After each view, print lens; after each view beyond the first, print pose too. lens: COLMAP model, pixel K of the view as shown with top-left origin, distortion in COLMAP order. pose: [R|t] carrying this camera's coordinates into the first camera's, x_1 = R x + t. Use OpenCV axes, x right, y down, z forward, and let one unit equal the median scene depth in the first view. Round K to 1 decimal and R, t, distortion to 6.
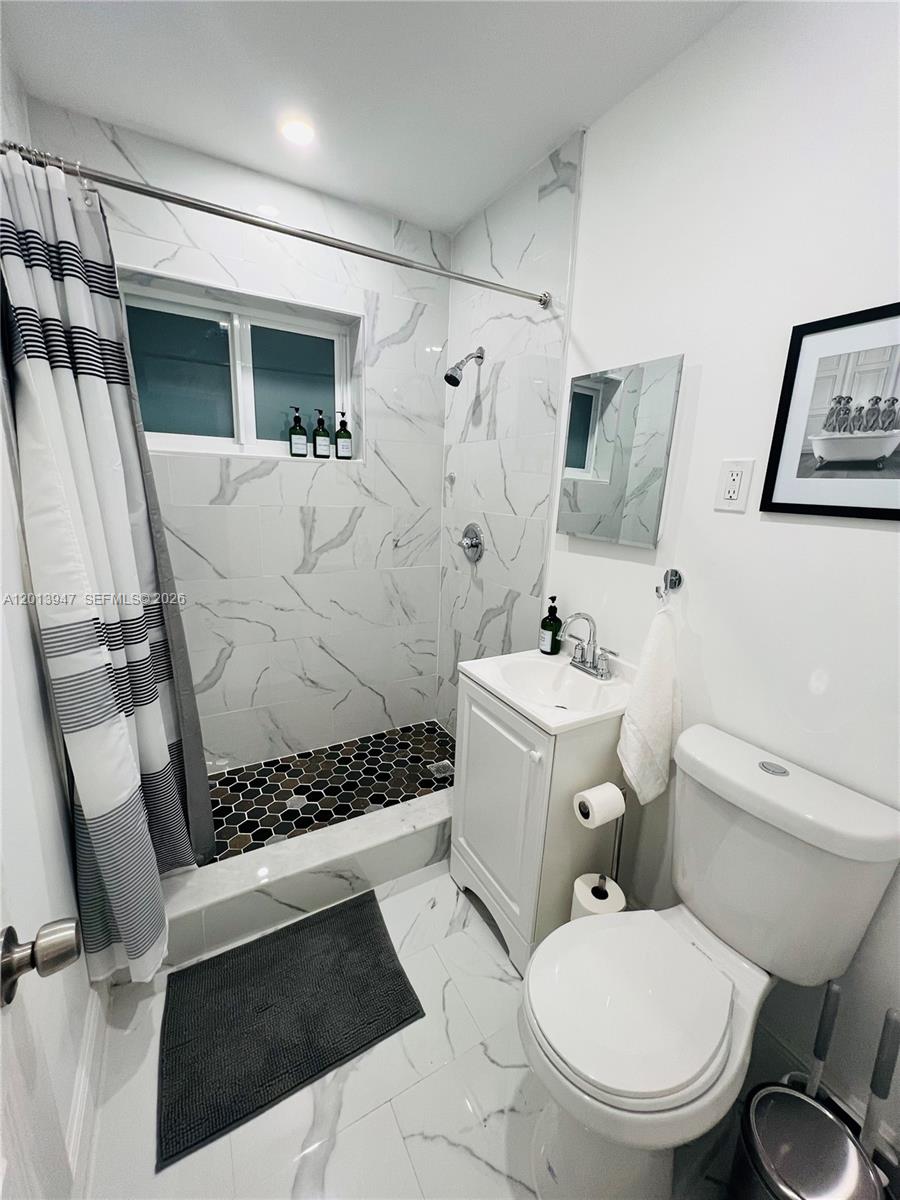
lens RADIAL K [[482.4, 0, 455.6], [0, 482.4, 596.4], [0, 0, 1]] dist [-0.003375, 0.000599]
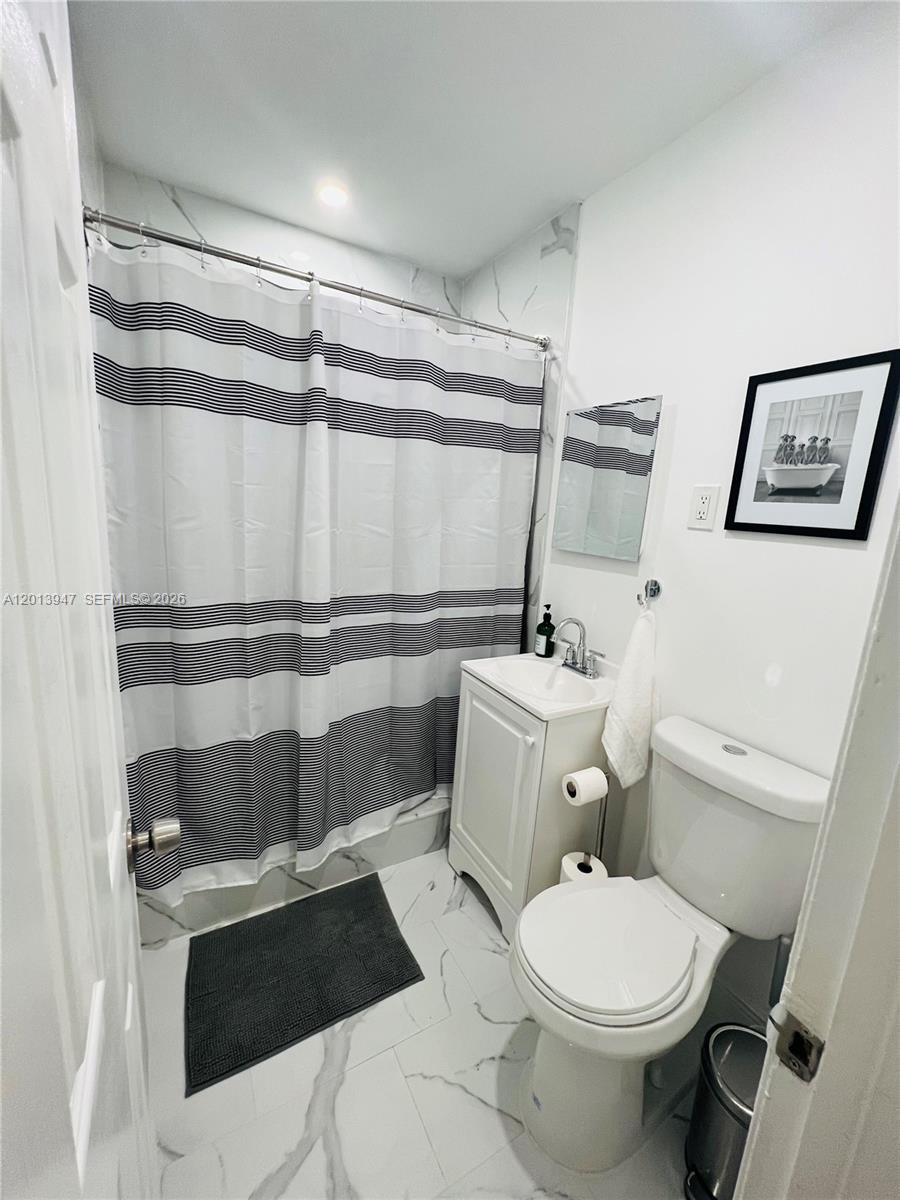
lens RADIAL K [[482.4, 0, 455.6], [0, 482.4, 595.9], [0, 0, 1]] dist [-0.003375, 0.000599]
pose [[0.999681, 0.024949, 0.003842, -0.017999], [-0.024753, 0.998692, -0.044749, 0.044335], [-0.004953, 0.044640, 0.998991, -0.133242]]
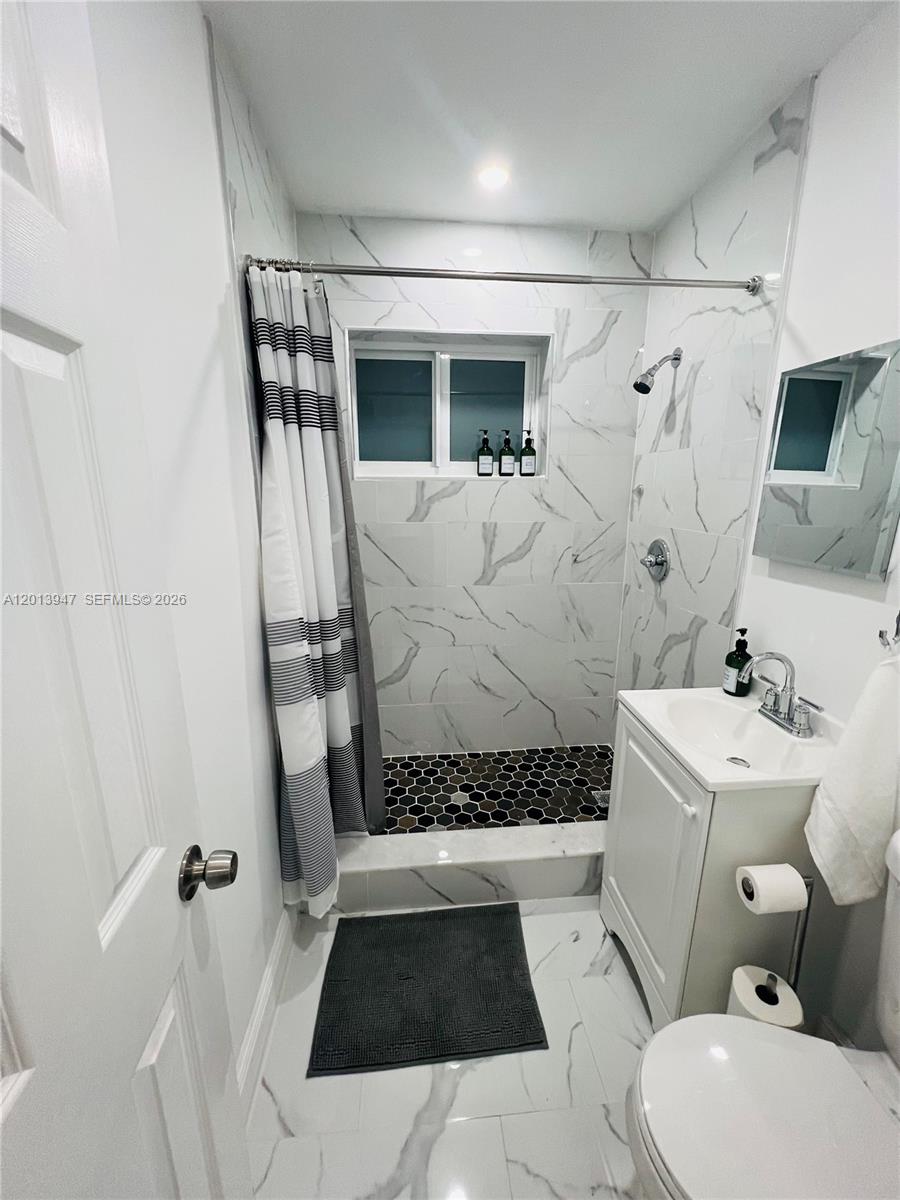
lens RADIAL K [[482.4, 0, 453.9], [0, 482.4, 596.1], [0, 0, 1]] dist [-0.003375, 0.000599]
pose [[0.909029, 0.059973, -0.412394, 0.107011], [-0.065558, 0.997849, 0.000606, -0.030786], [0.411544, 0.026485, 0.911005, 0.008971]]
